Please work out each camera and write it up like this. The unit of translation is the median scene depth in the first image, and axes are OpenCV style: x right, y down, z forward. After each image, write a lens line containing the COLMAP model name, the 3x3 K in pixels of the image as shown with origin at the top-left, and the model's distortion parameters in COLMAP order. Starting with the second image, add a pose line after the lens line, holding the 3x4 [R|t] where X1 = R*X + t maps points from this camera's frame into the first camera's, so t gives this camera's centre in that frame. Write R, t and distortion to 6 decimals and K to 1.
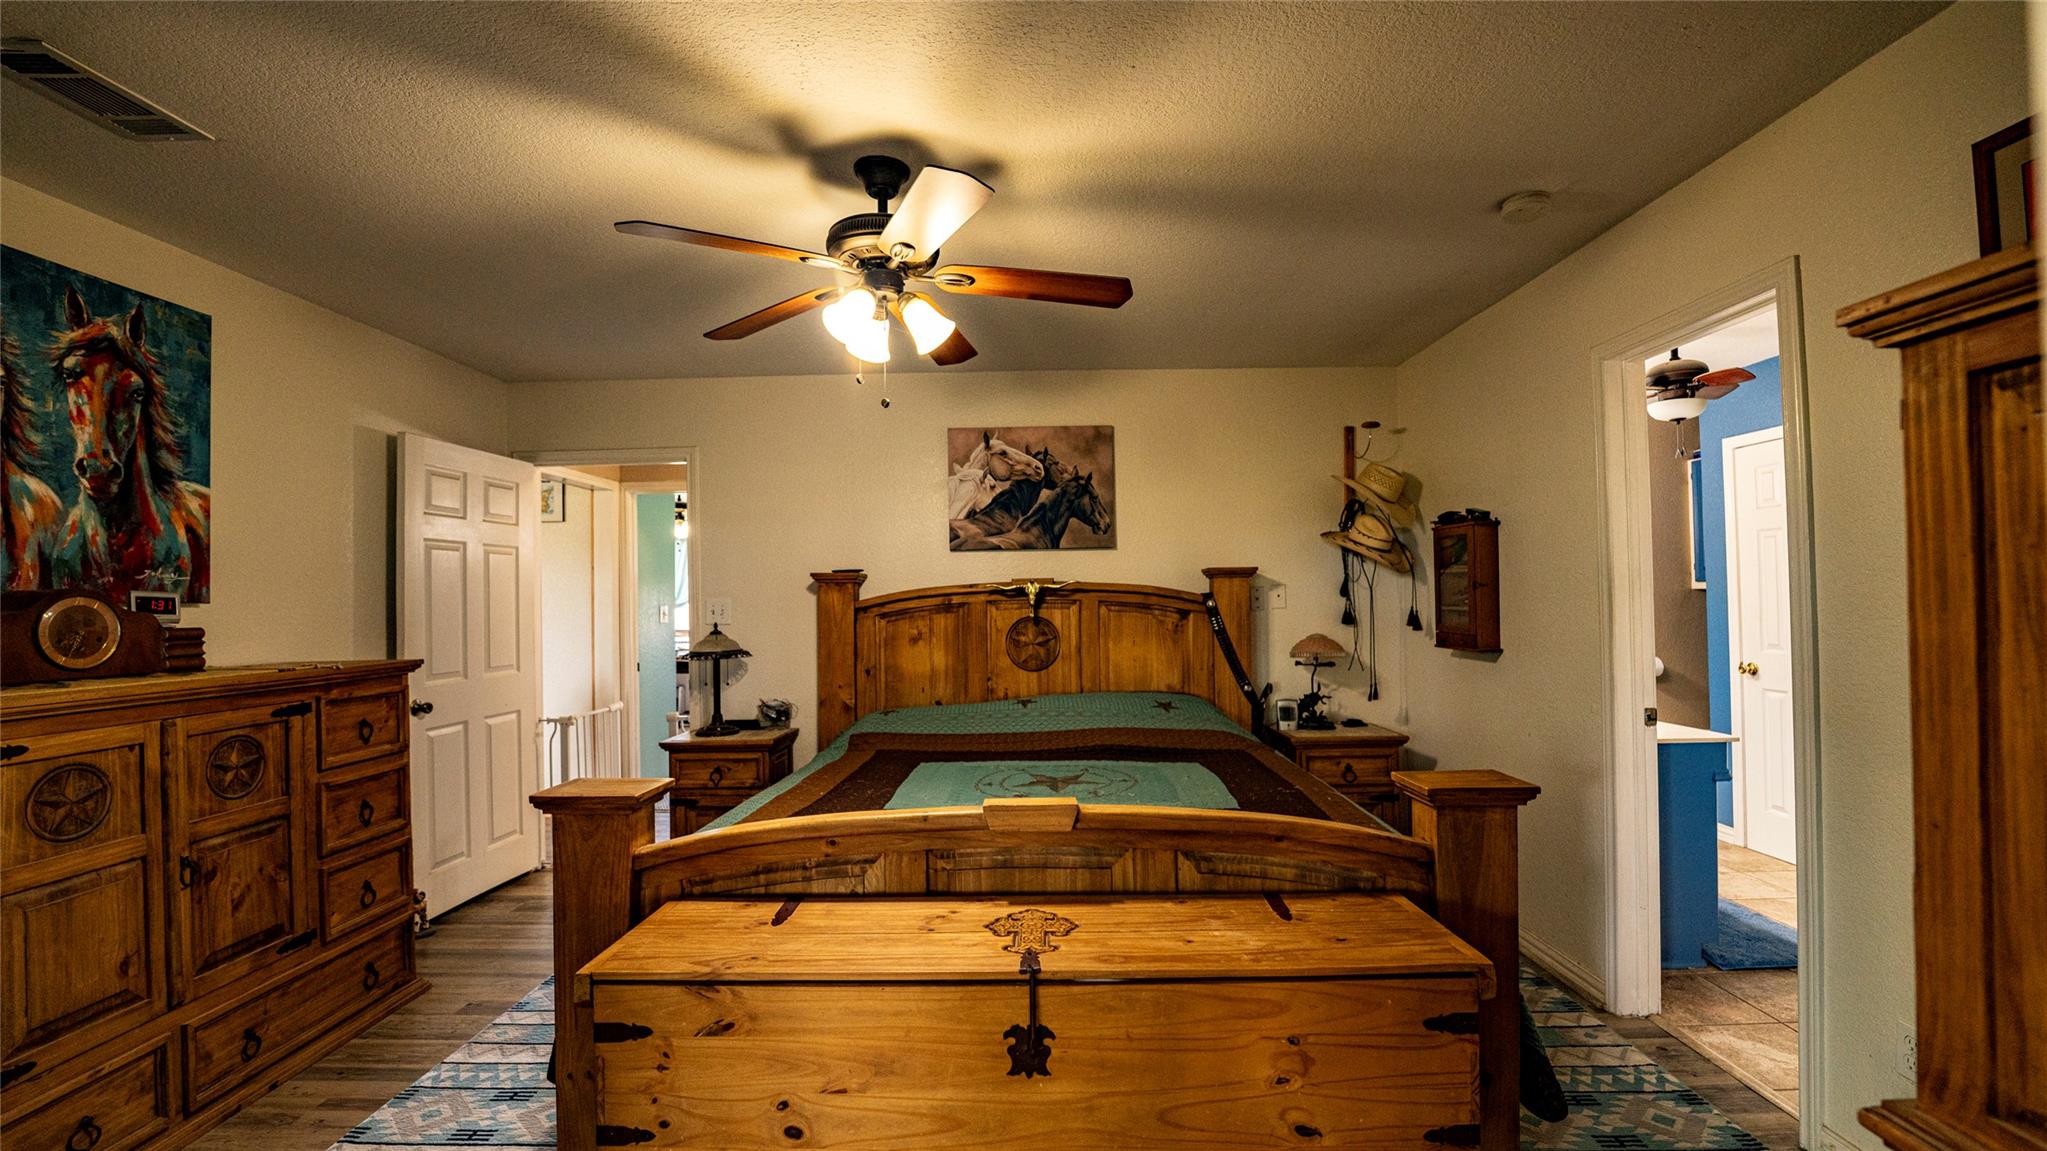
lens RADIAL K [[833.0, 0, 1025.2], [0, 833.0, 582.7], [0, 0, 1]] dist [-0.024900, 0.001158]
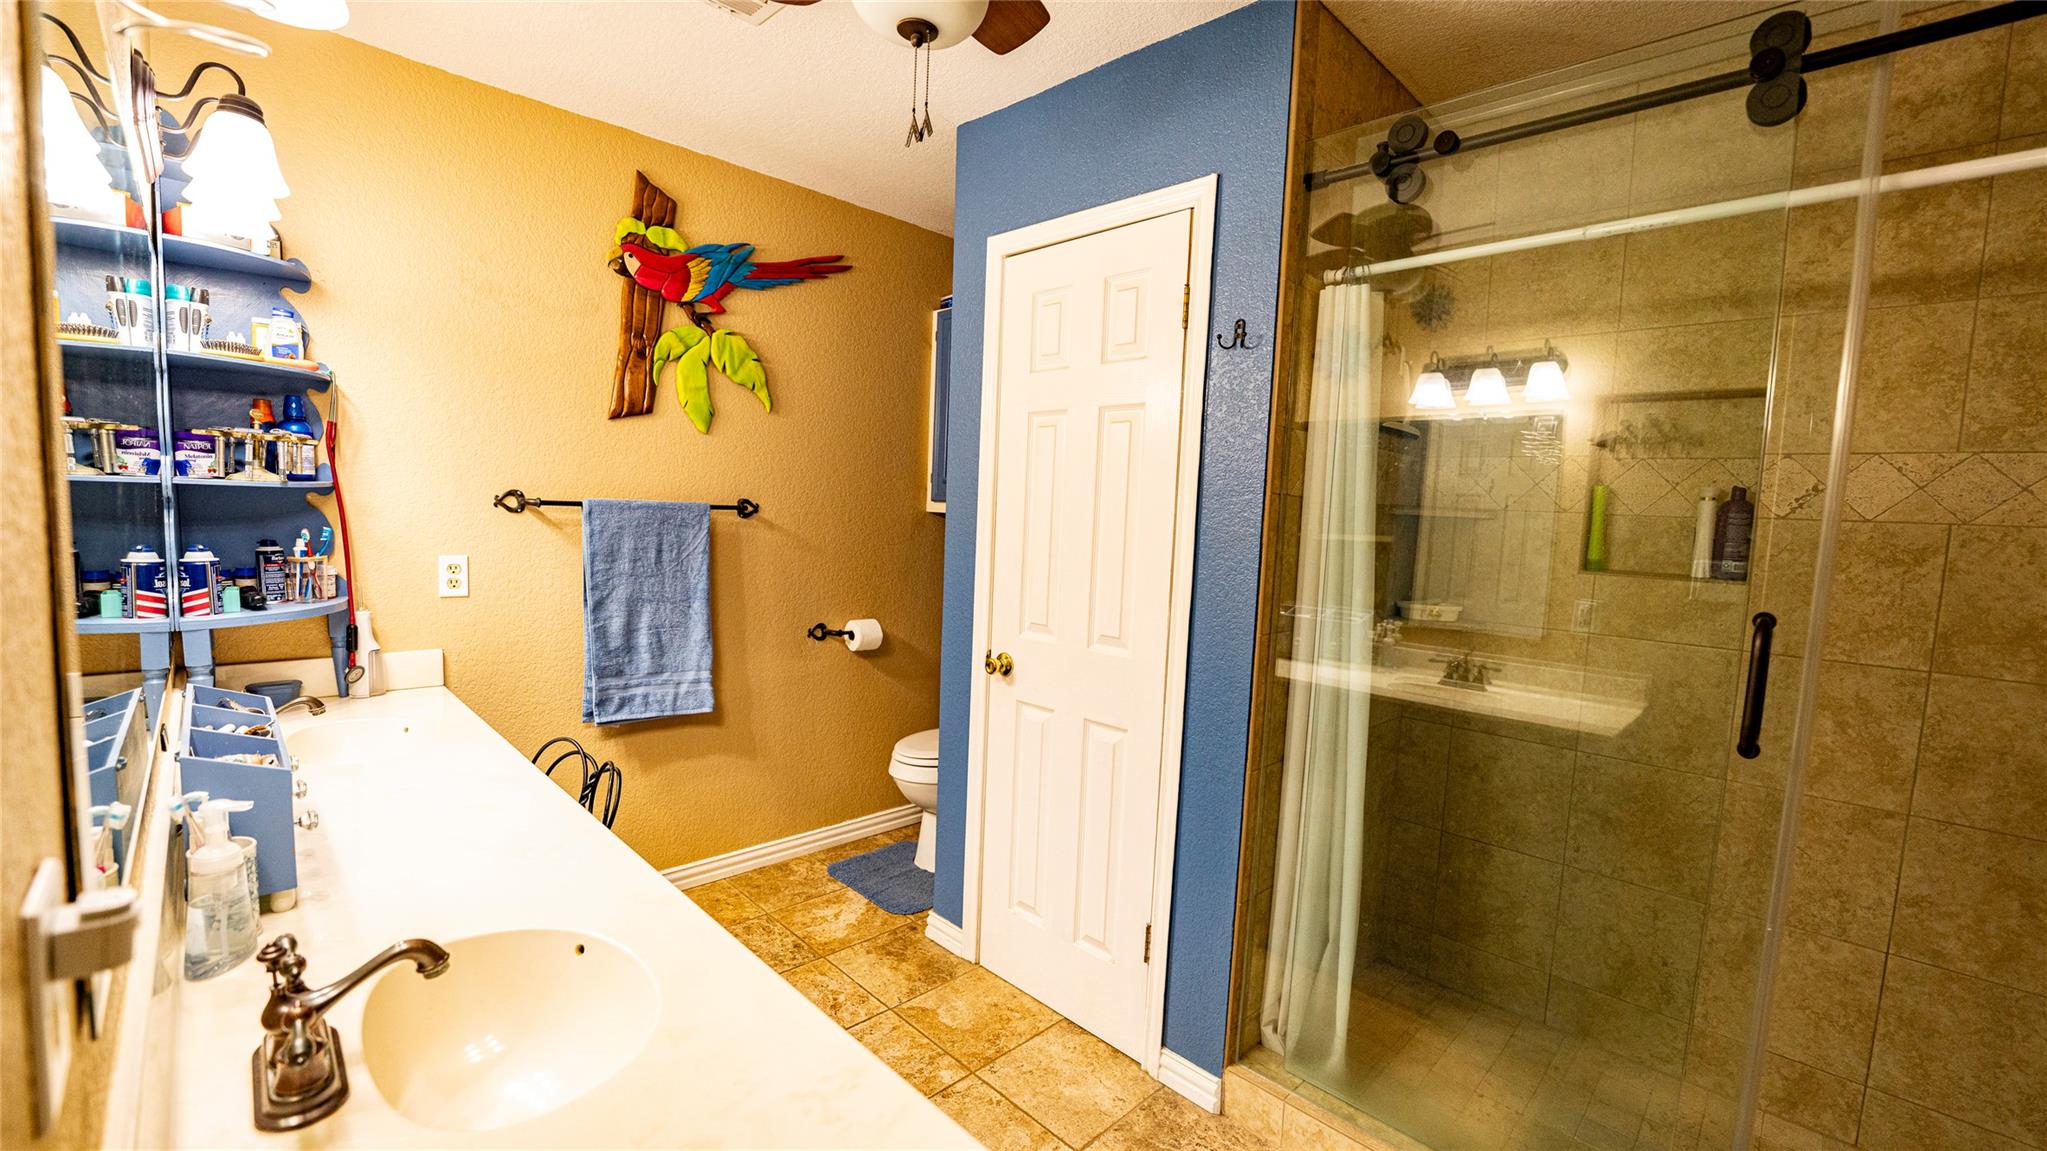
lens RADIAL K [[833.0, 0, 1016.6], [0, 833.0, 580.2], [0, 0, 1]] dist [-0.024900, 0.001158]
pose [[0.703212, -0.019029, 0.710726, 0.496387], [-0.068925, 0.993109, 0.094786, -0.006626], [-0.707632, -0.115641, 0.697054, 0.608936]]
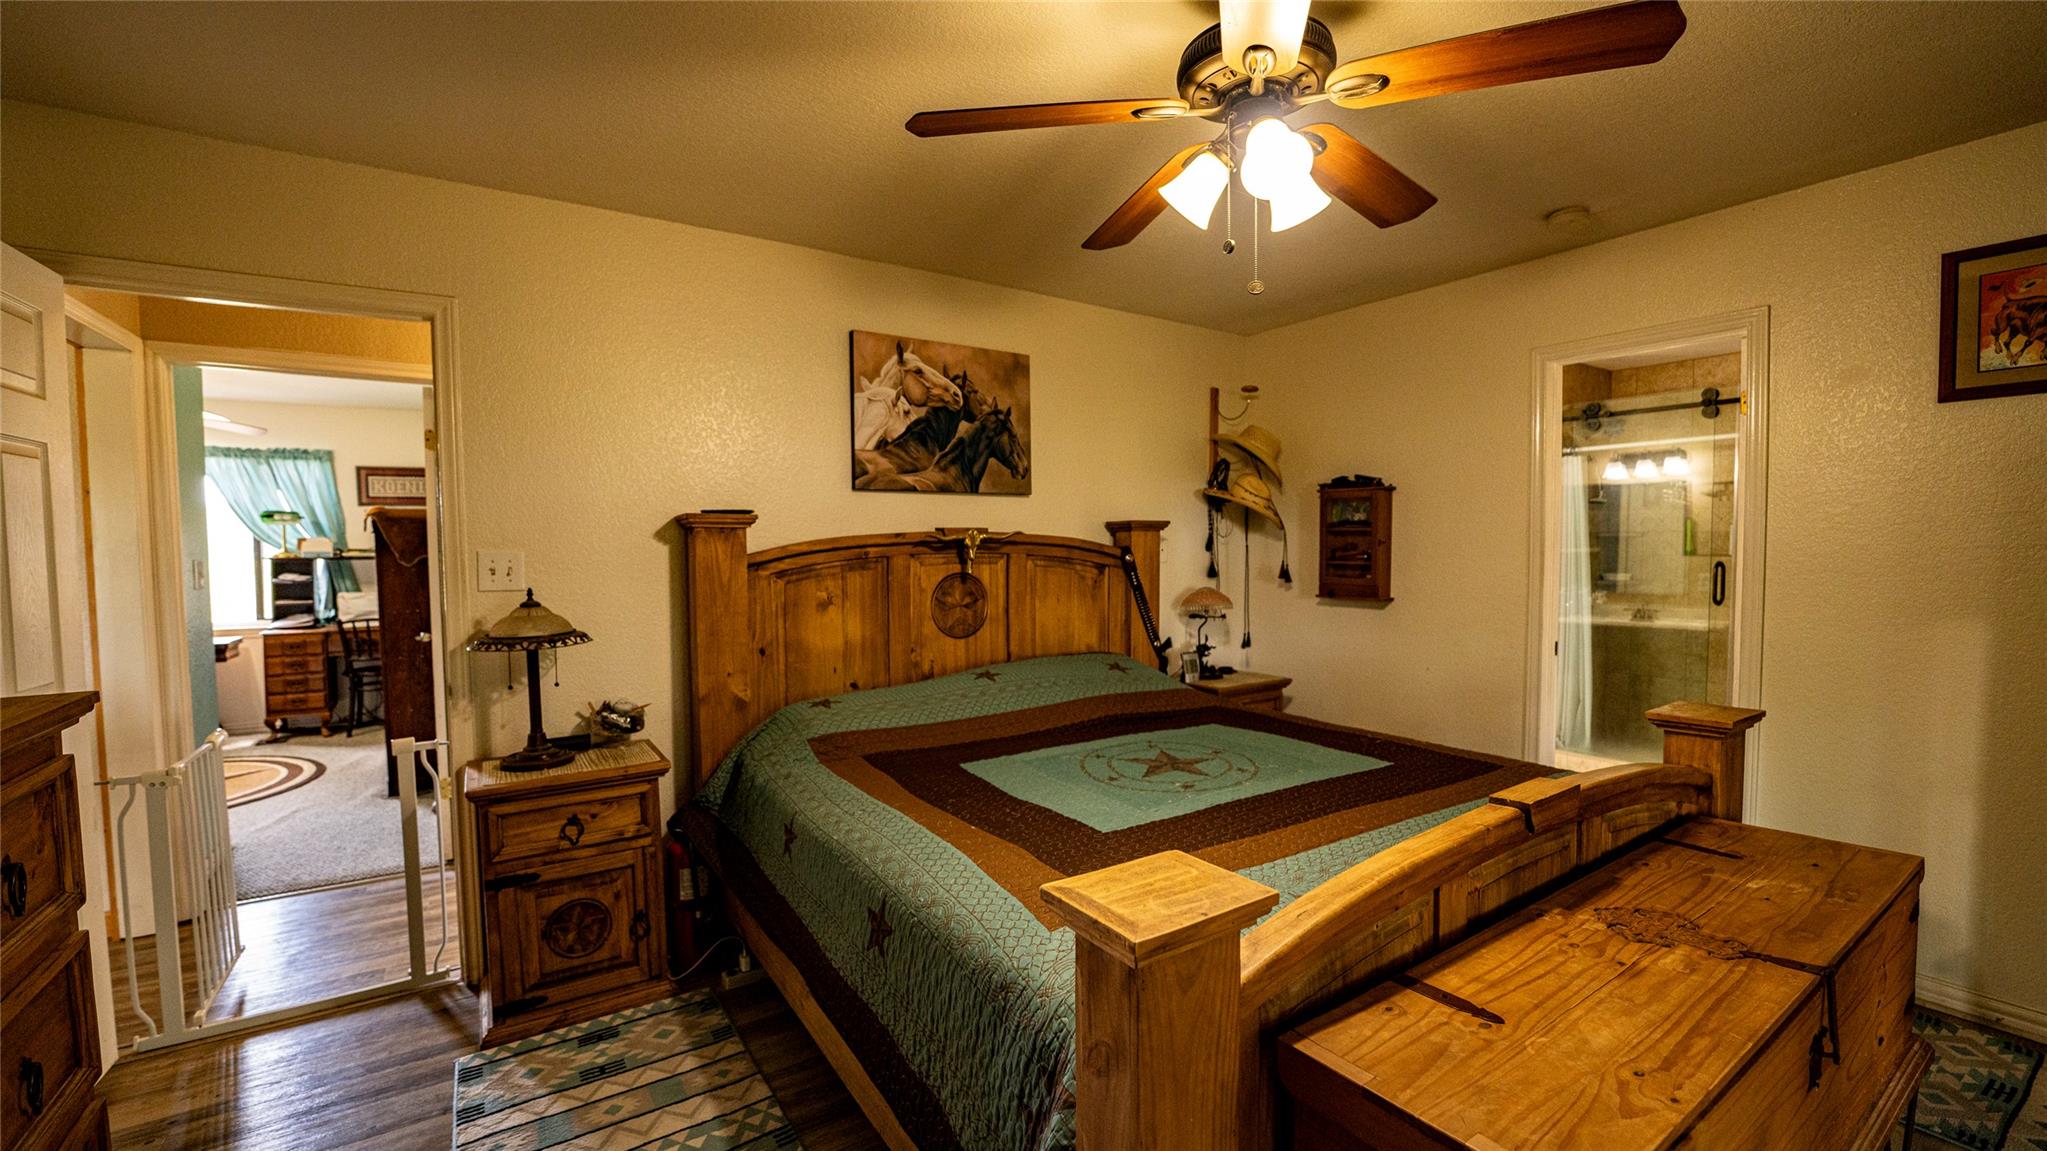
lens RADIAL K [[833.0, 0, 1029.2], [0, 833.0, 584.0], [0, 0, 1]] dist [-0.024900, 0.001158]
pose [[0.819796, -0.017880, 0.572376, -0.407359], [-0.016940, 0.998318, 0.055447, 0.003812], [-0.572405, -0.055151, 0.818114, 0.269080]]
